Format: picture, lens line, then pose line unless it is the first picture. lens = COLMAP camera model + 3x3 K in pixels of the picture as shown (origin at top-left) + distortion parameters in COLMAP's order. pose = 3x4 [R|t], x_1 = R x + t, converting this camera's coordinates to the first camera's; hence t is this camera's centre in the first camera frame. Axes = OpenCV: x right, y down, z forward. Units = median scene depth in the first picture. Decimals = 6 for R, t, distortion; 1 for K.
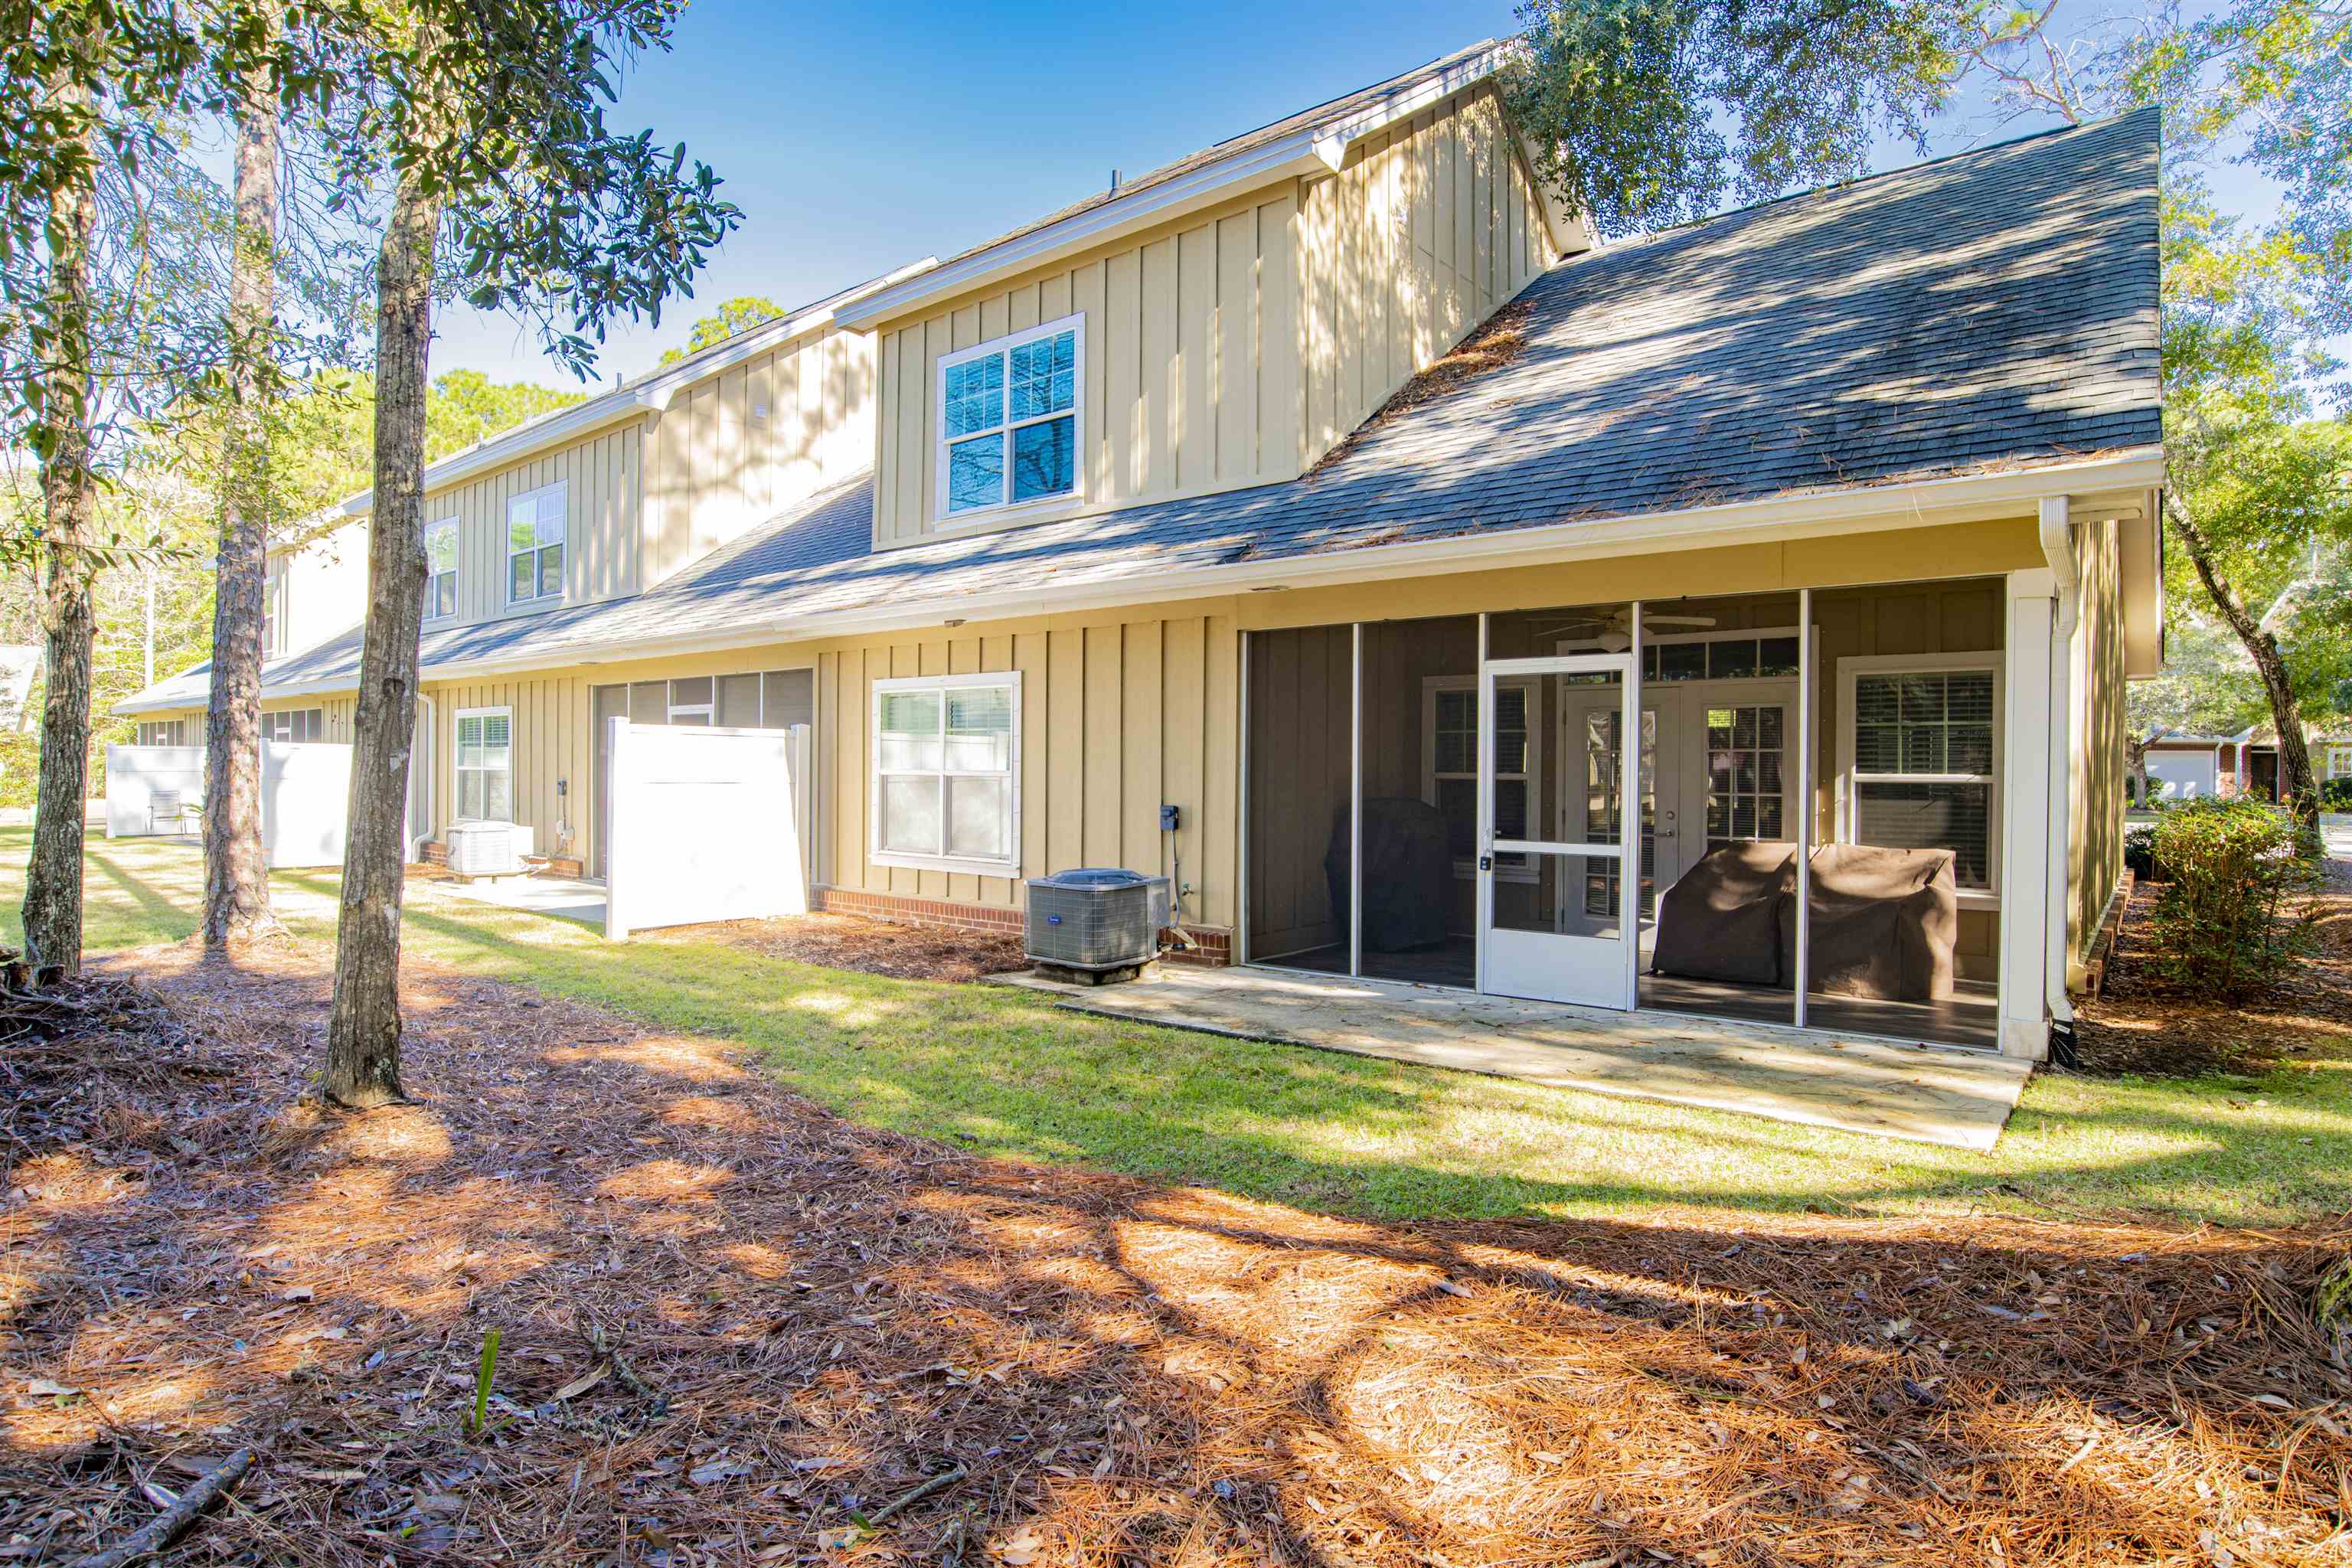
lens RADIAL K [[1259.1, 0, 1174.1], [0, 1259.1, 778.3], [0, 0, 1]] dist [-0.054168, 0.018206]
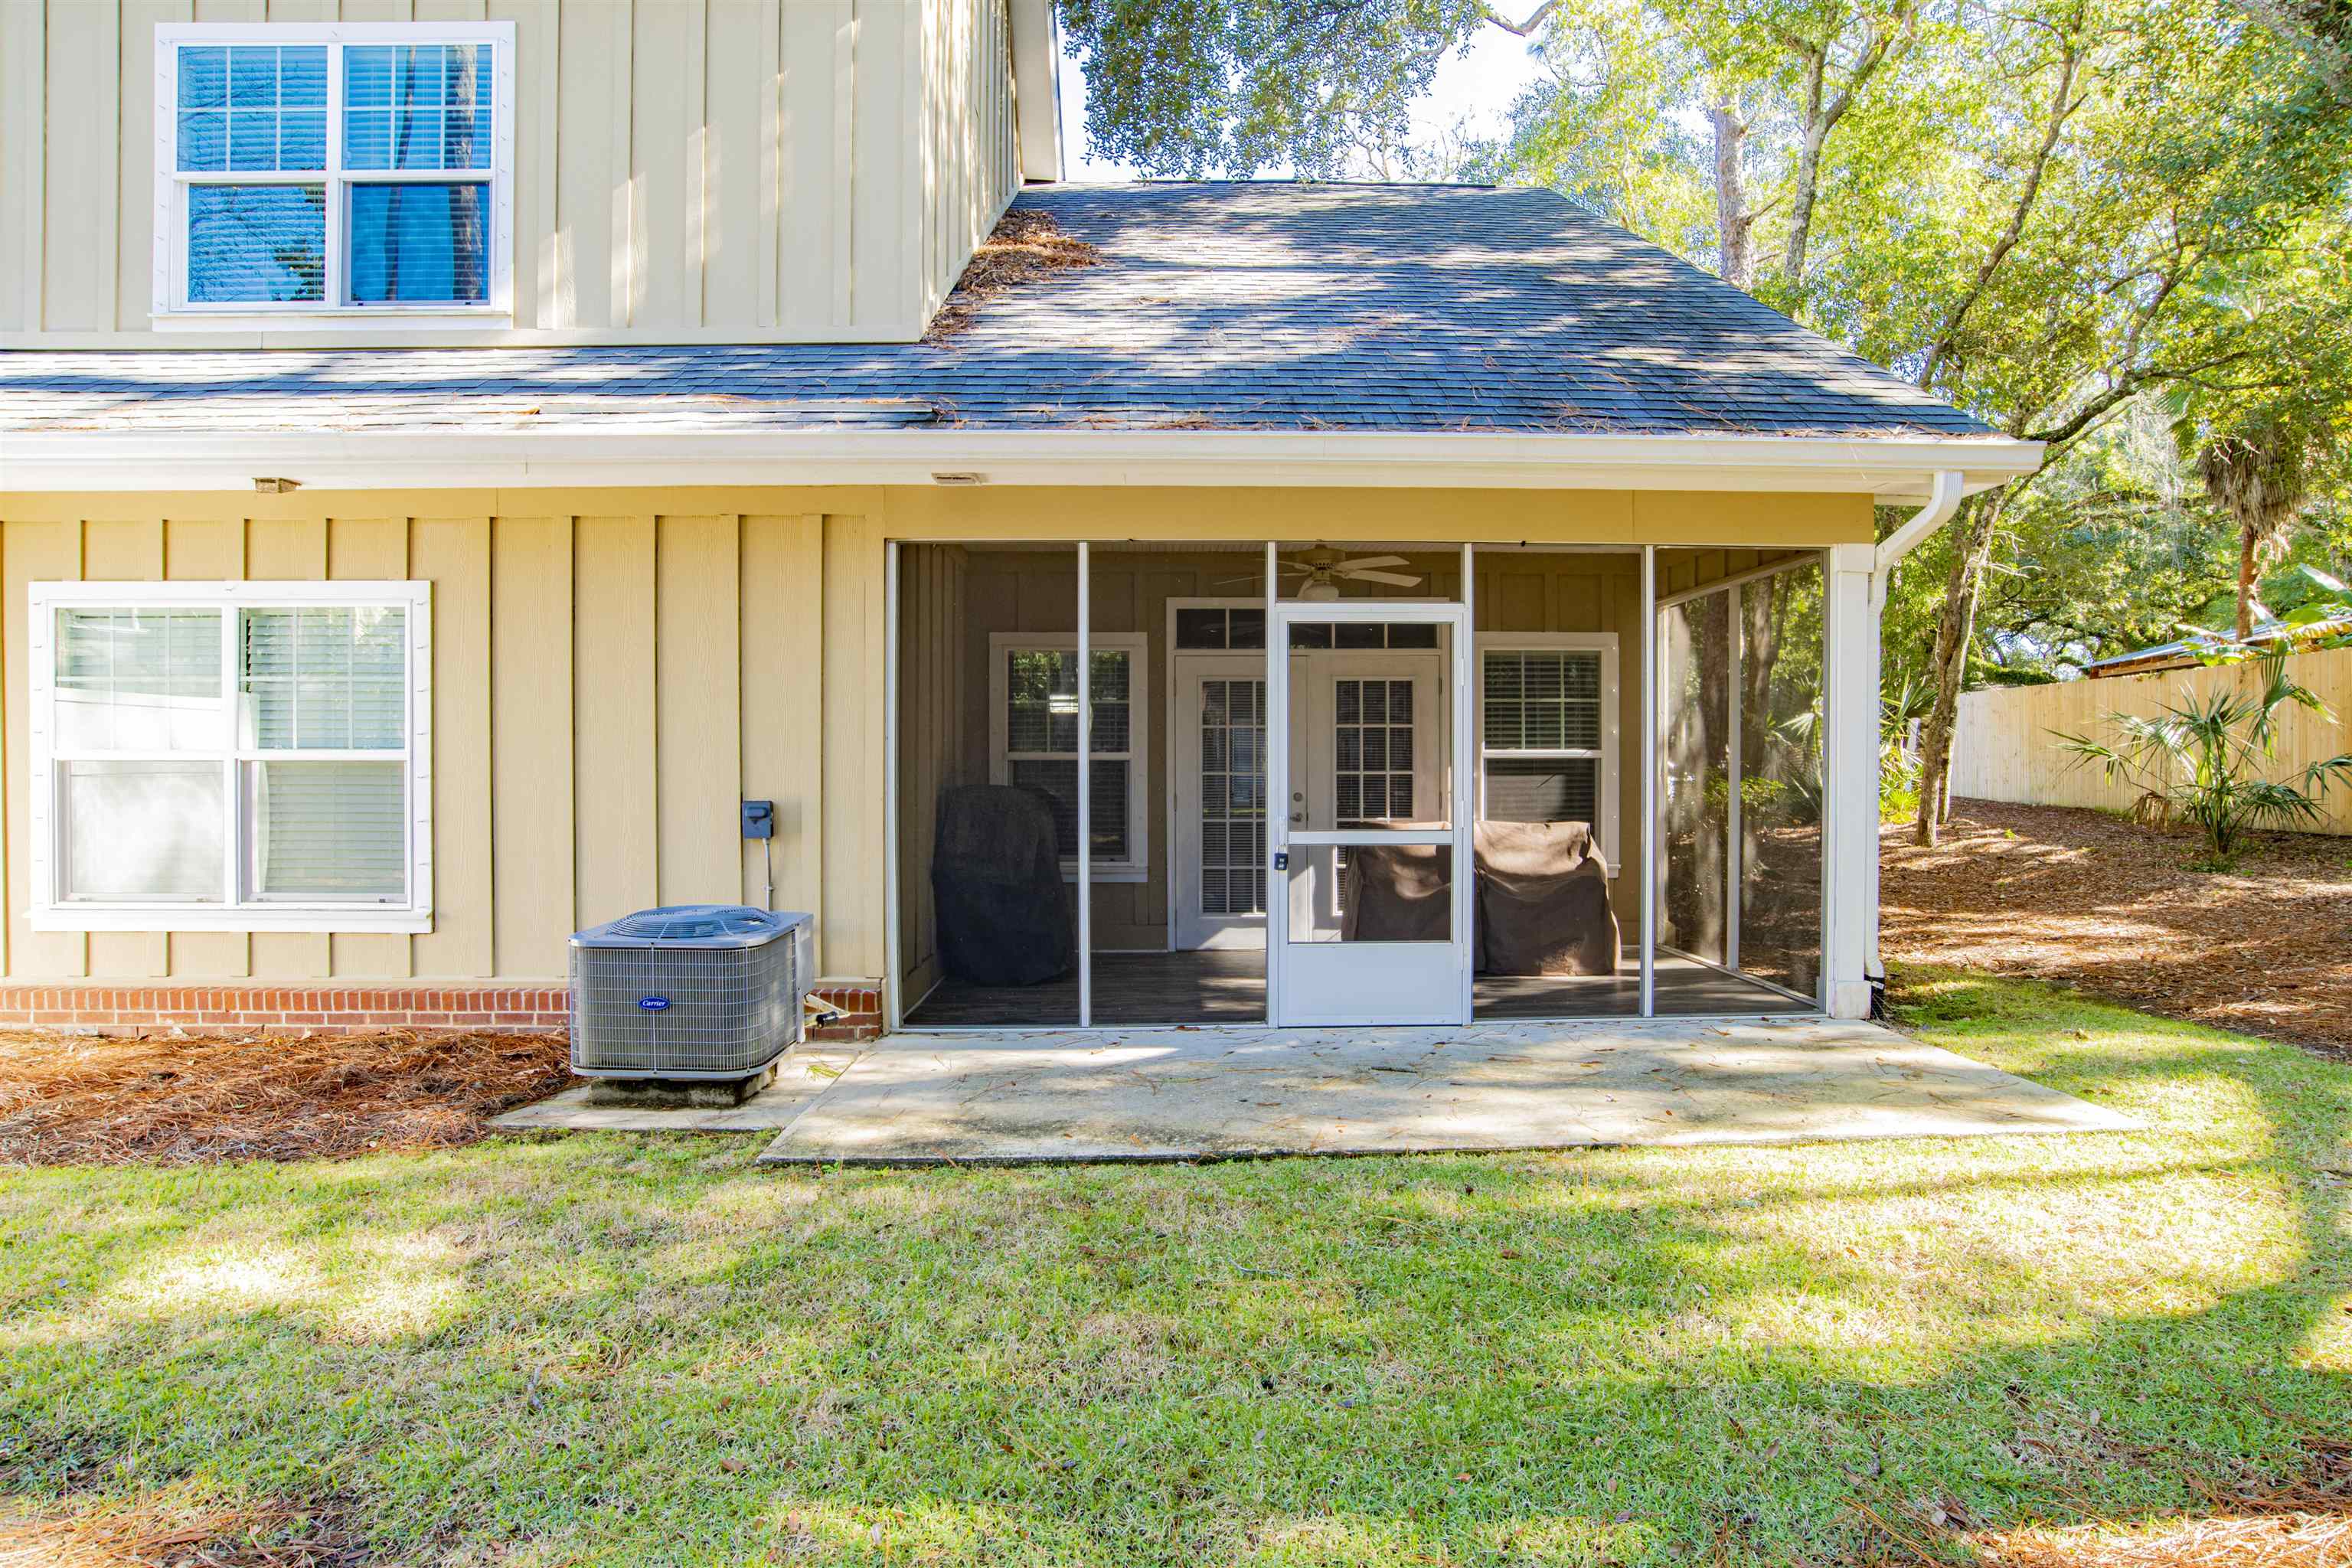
lens RADIAL K [[1207.9, 0, 1179.1], [0, 1207.9, 772.5], [0, 0, 1]] dist [-0.056833, 0.018560]
pose [[0.758753, -0.011410, 0.651278, -0.250716], [0.011334, 0.999926, 0.004313, 0.007370], [-0.651280, 0.004109, 0.758827, 0.407907]]
